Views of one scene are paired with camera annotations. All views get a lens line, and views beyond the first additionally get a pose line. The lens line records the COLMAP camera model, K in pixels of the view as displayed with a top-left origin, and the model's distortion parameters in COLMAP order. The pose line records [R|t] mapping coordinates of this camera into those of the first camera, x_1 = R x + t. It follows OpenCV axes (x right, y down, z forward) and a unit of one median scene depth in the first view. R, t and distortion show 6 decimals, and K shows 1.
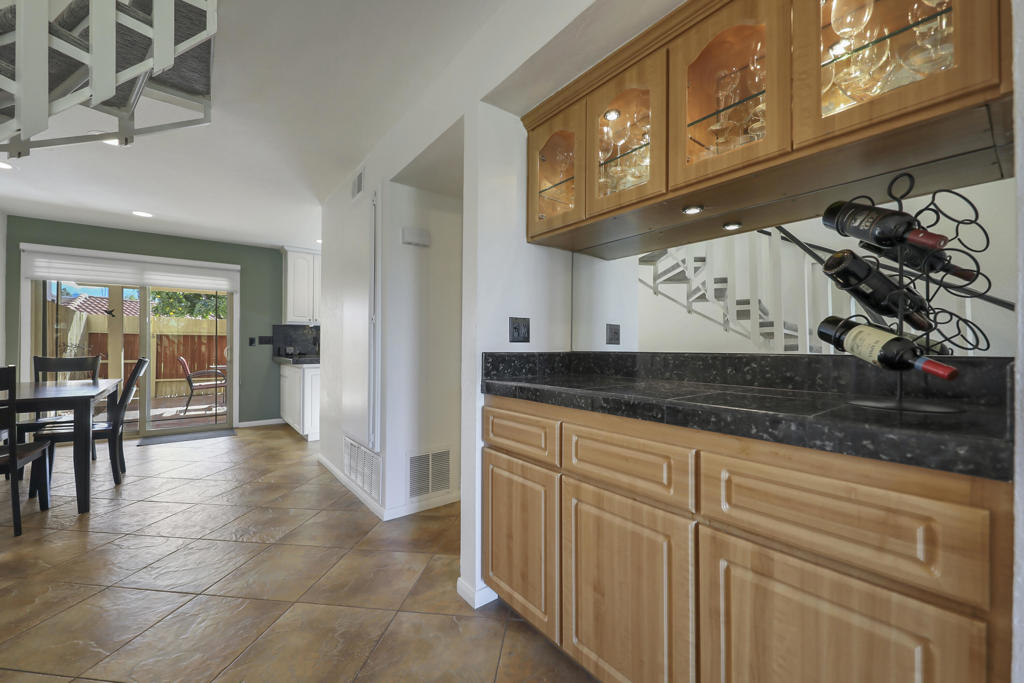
lens RADIAL K [[412.1, 0, 517.0], [0, 412.1, 342.2], [0, 0, 1]] dist [0.008436, -0.001597]
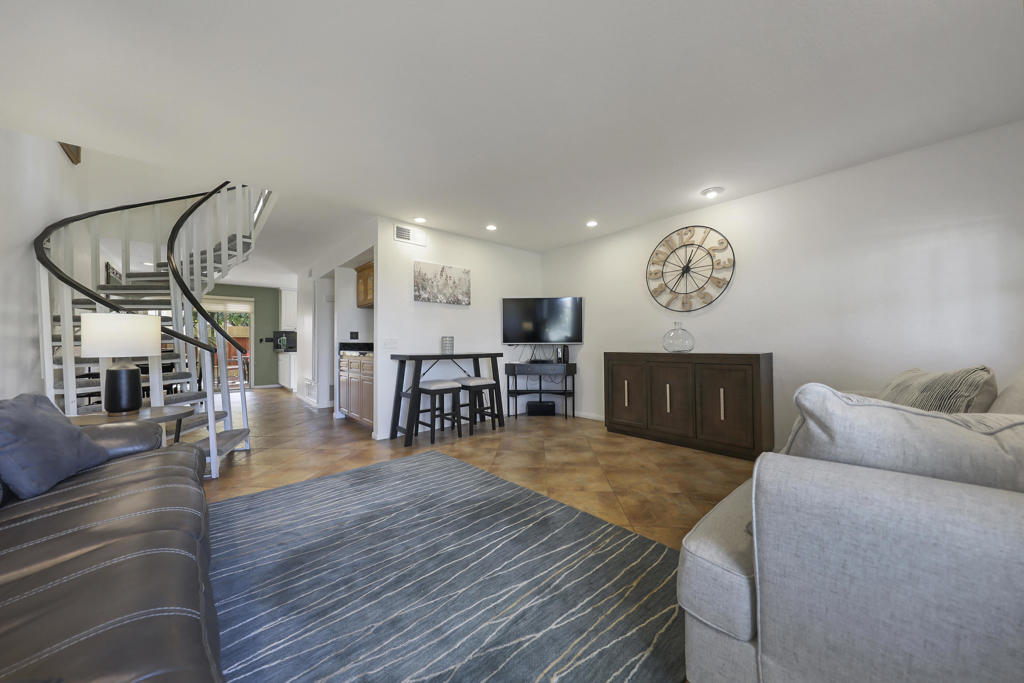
lens RADIAL K [[339.5, 0, 492.8], [0, 339.5, 341.4], [0, 0, 1]] dist [0.001779, 0.000104]
pose [[0.999011, -0.008625, 0.043629, 0.356510], [0.008401, 0.999951, 0.005321, 0.004056], [-0.043673, -0.004950, 0.999034, -0.618620]]
